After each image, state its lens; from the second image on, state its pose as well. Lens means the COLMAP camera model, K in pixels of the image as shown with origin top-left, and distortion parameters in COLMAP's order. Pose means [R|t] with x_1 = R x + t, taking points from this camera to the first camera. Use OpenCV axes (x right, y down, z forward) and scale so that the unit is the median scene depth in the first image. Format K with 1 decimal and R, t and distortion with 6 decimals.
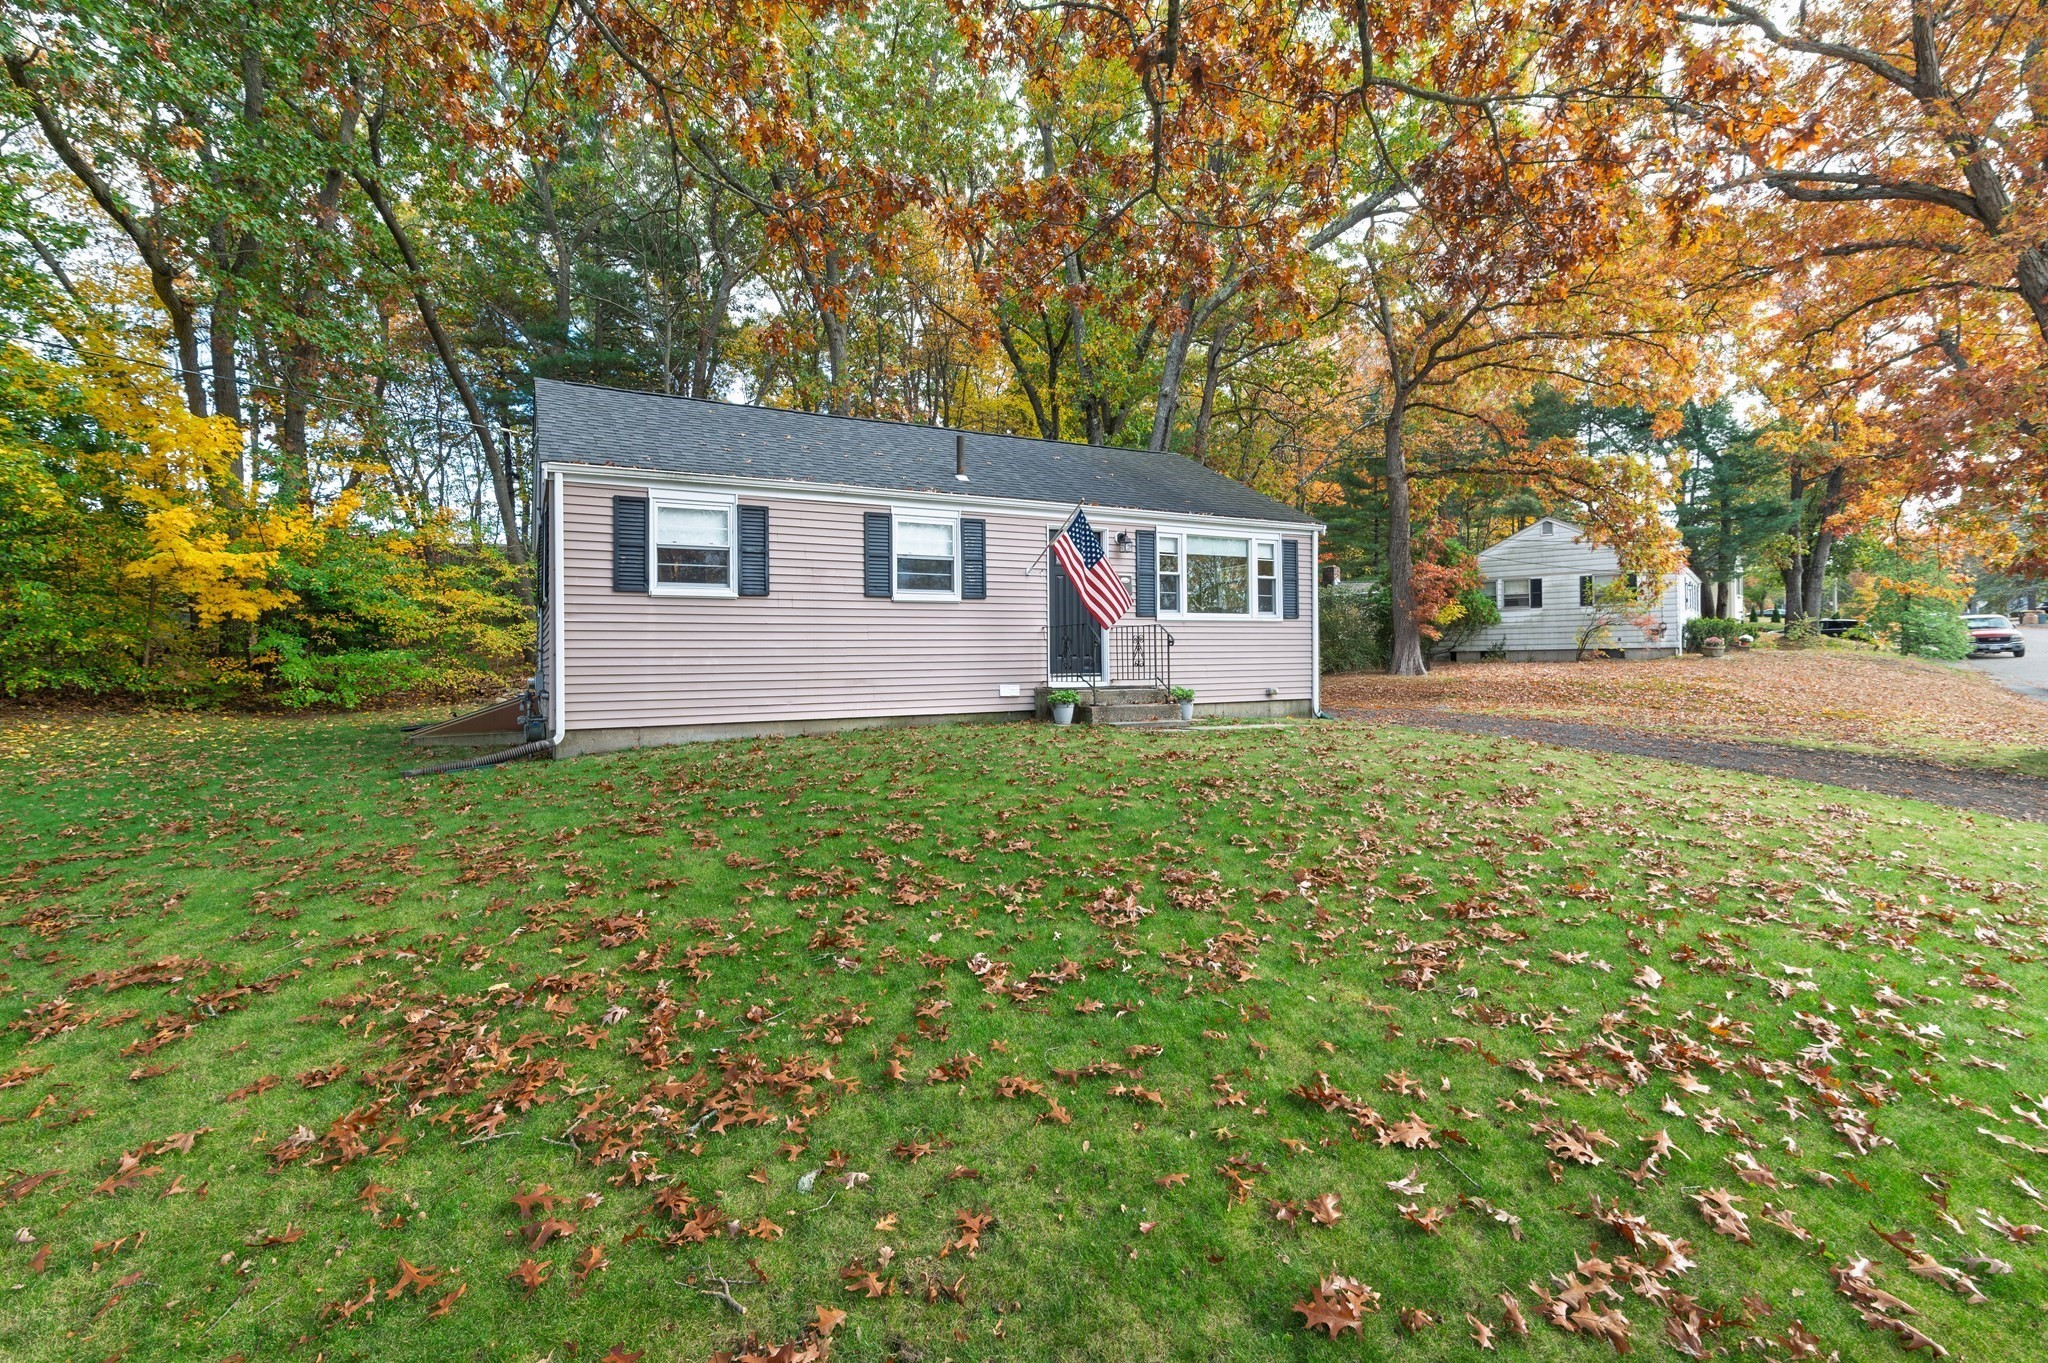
lens RADIAL K [[921.3, 0, 1008.2], [0, 921.3, 682.0], [0, 0, 1]] dist [0.017605, -0.000895]
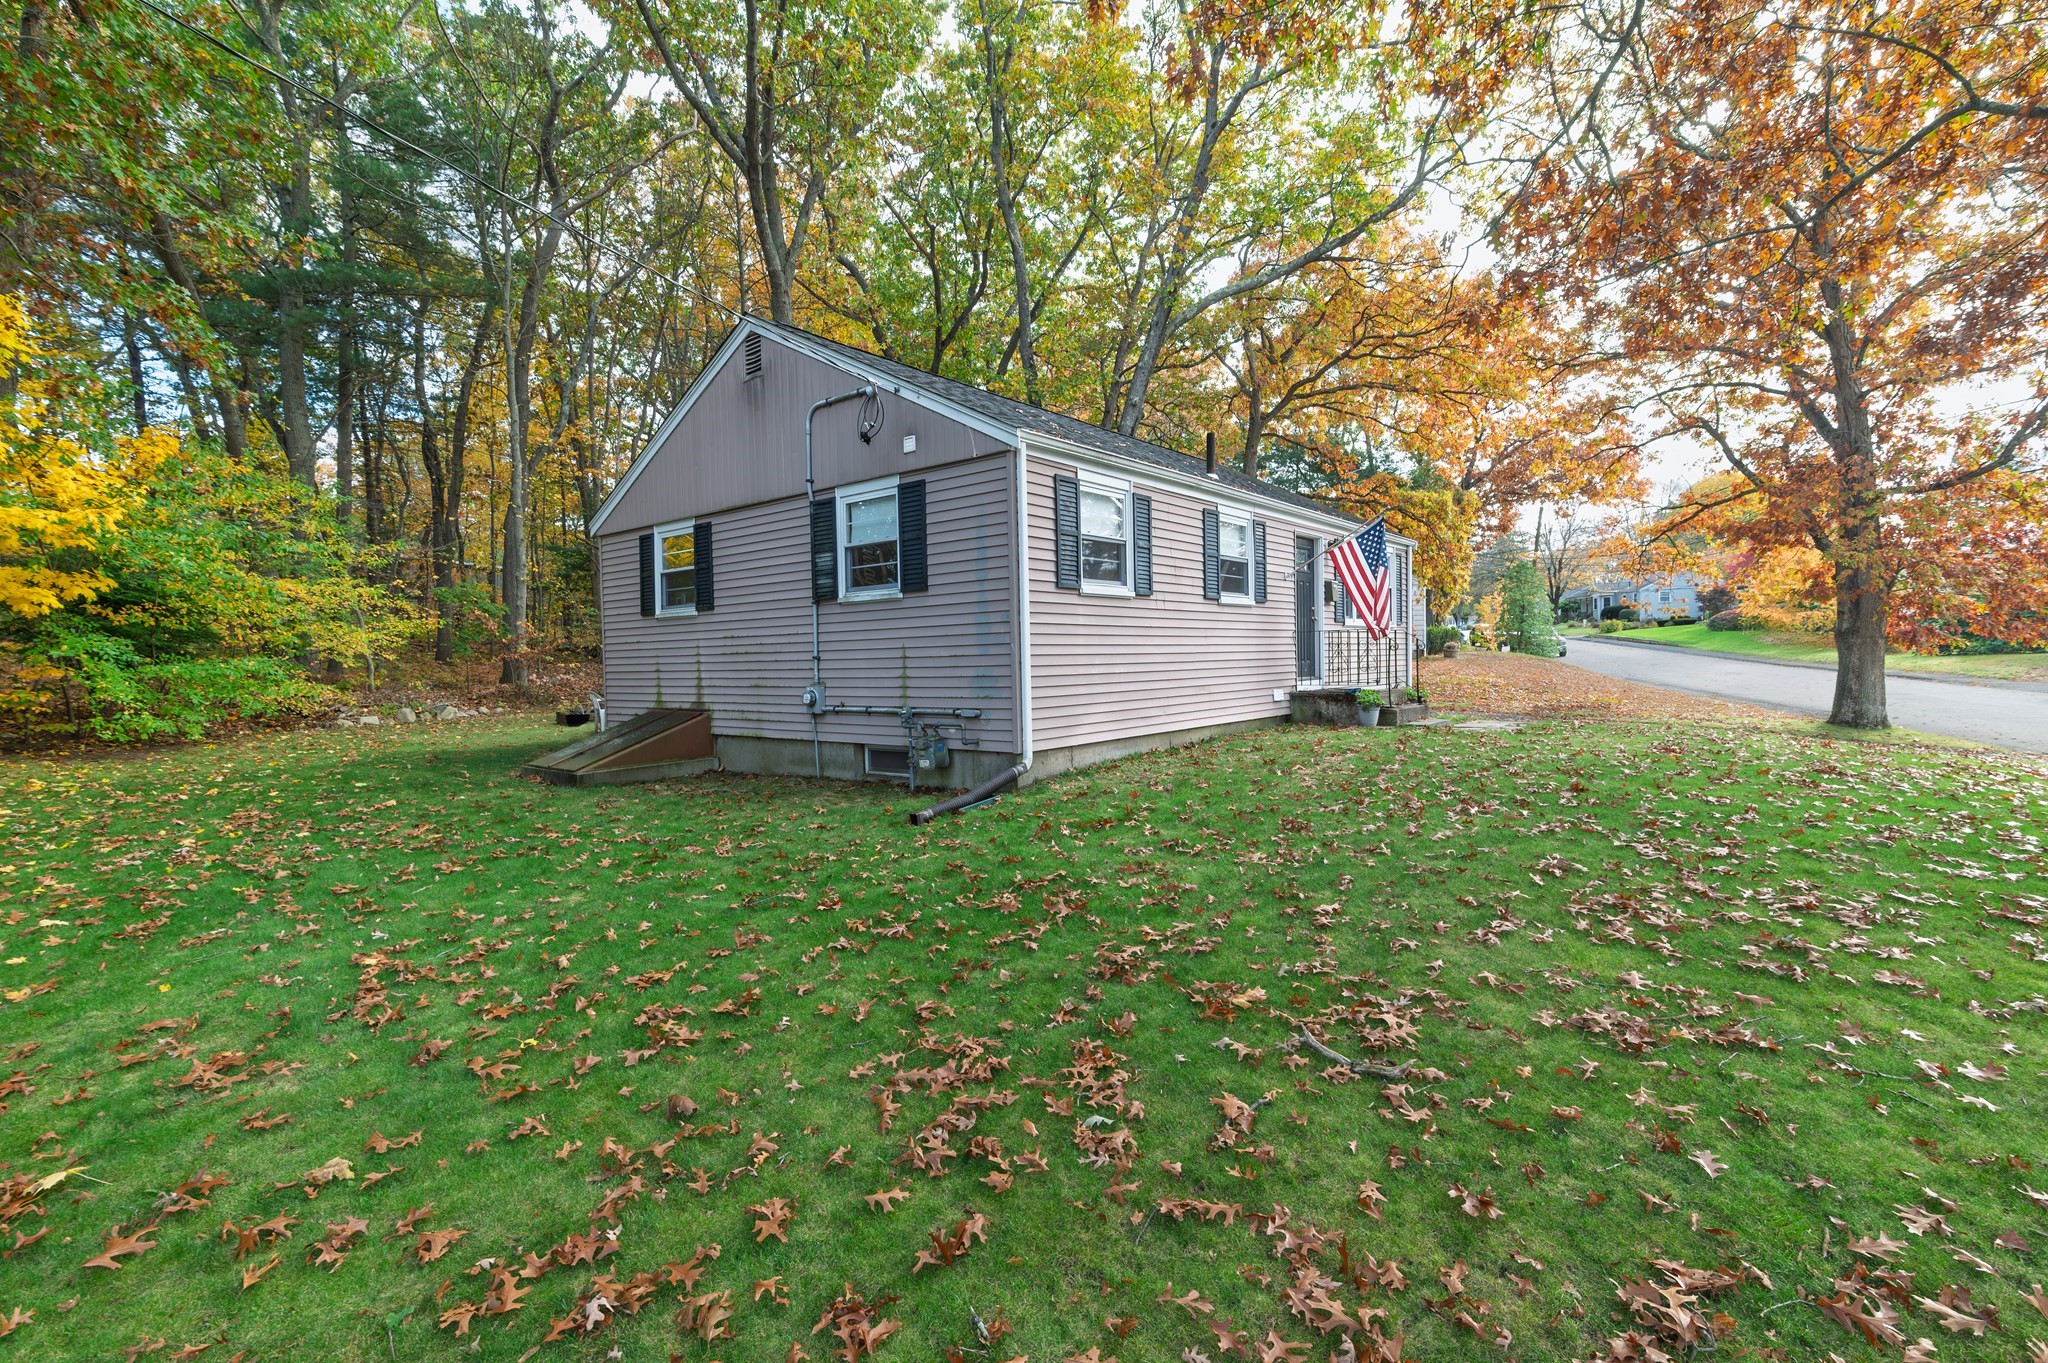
lens RADIAL K [[921.3, 0, 1017.9], [0, 921.3, 695.8], [0, 0, 1]] dist [0.017605, -0.000895]
pose [[0.921869, -0.021165, 0.386924, -0.617419], [0.016763, 0.999751, 0.014750, -0.009606], [-0.387140, -0.007112, 0.921994, 0.183688]]
